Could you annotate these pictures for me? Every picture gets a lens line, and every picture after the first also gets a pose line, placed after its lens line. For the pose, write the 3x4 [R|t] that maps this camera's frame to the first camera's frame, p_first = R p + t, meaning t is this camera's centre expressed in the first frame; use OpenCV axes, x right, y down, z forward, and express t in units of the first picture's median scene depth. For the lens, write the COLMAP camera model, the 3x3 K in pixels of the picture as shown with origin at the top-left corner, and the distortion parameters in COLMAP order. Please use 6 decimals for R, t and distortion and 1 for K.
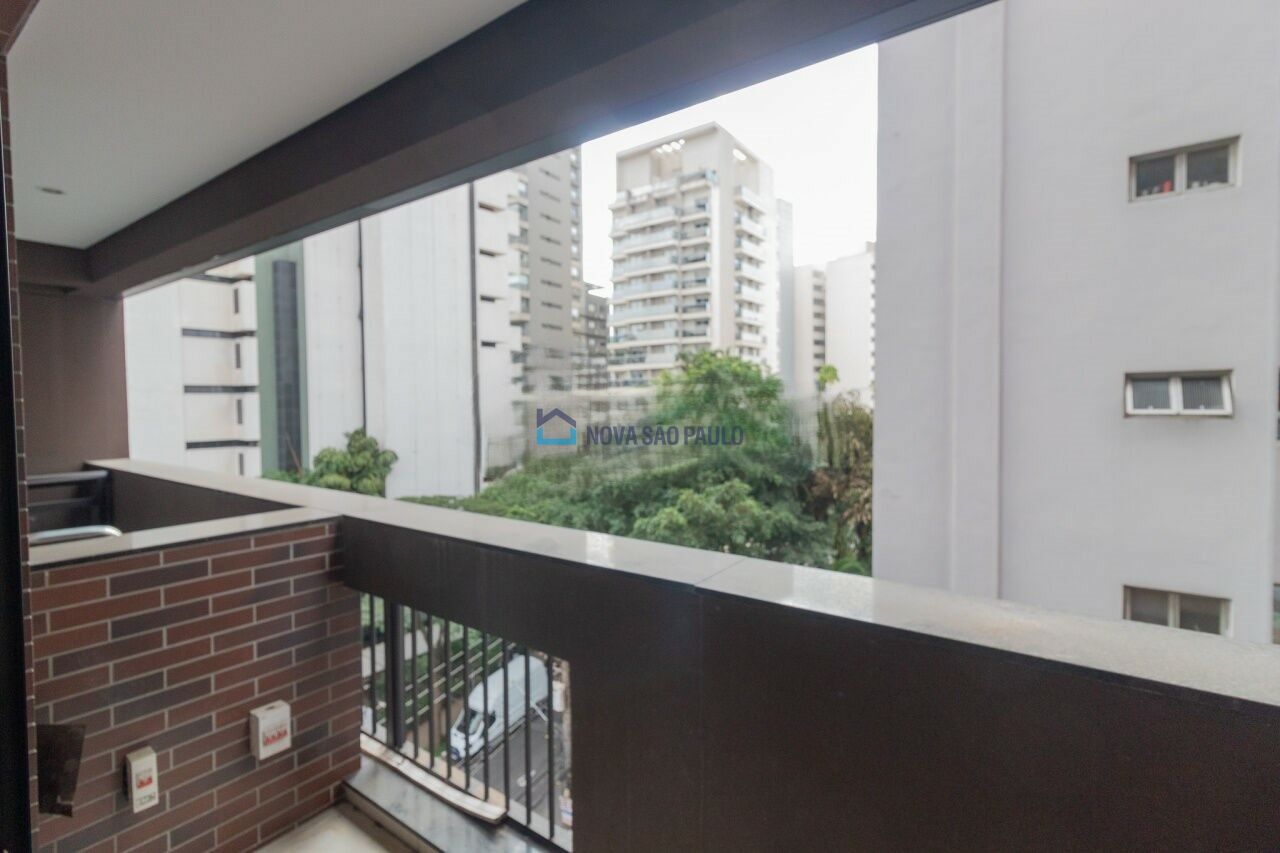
lens RADIAL K [[596.3, 0, 636.6], [0, 596.3, 414.2], [0, 0, 1]] dist [0.002095, 0.000309]
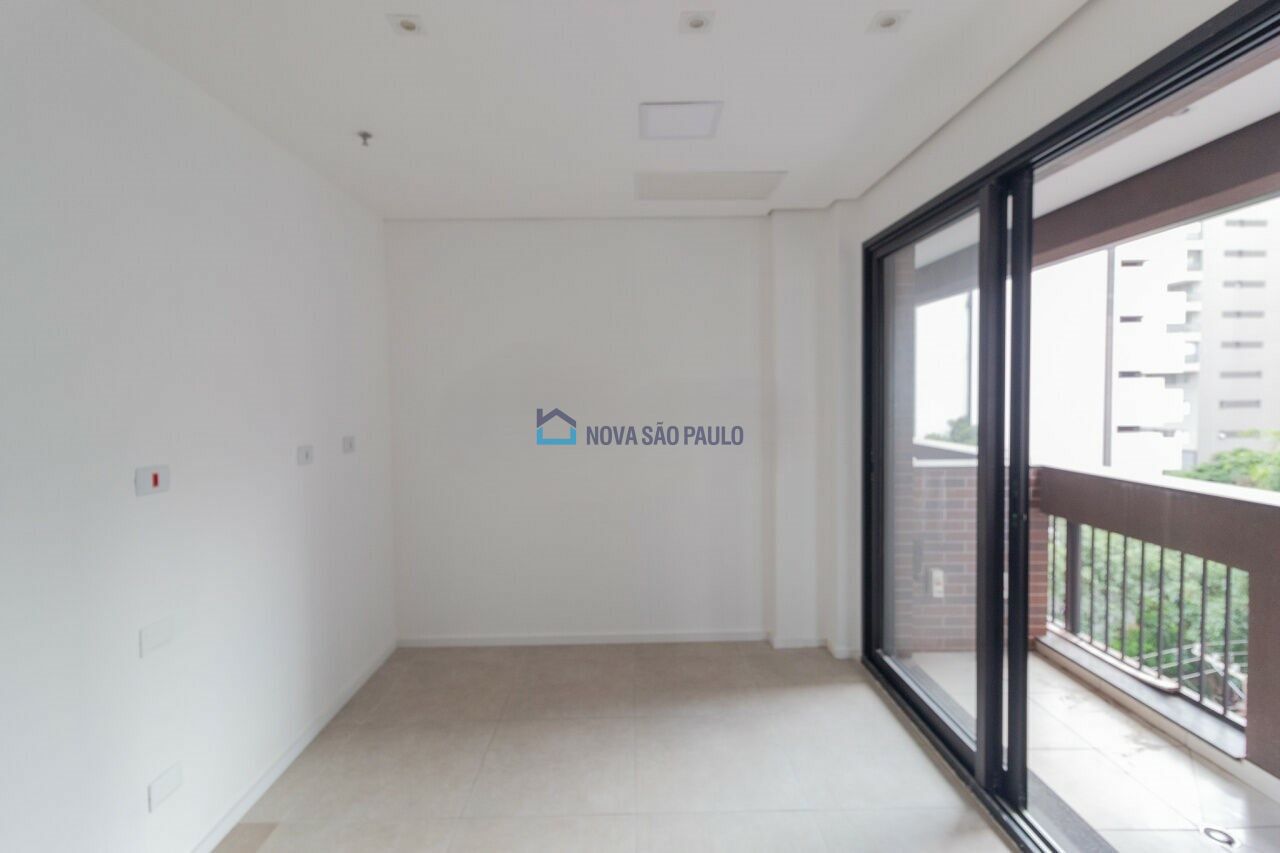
lens RADIAL K [[596.3, 0, 636.6], [0, 596.3, 414.2], [0, 0, 1]] dist [0.002095, 0.000309]
pose [[0.598789, 0.034421, -0.800167, 0.096777], [-0.018272, 0.999403, 0.029319, 0.013285], [0.800698, -0.002935, 0.599061, -0.698719]]
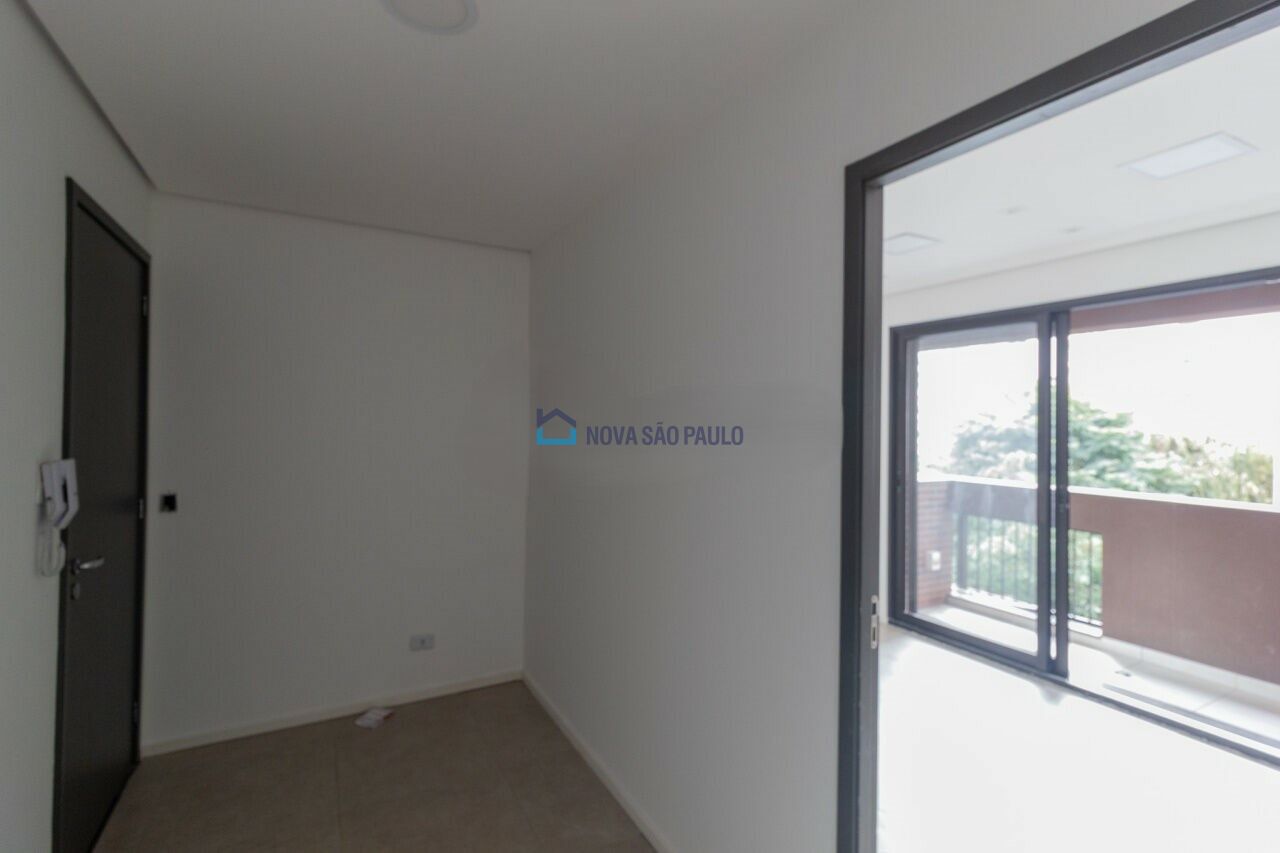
lens RADIAL K [[596.3, 0, 636.6], [0, 596.3, 414.2], [0, 0, 1]] dist [0.002095, 0.000309]
pose [[0.901406, 0.018175, -0.432594, -0.583669], [-0.034654, 0.998942, -0.030241, 0.030107], [0.431586, 0.042251, 0.901082, -1.564133]]
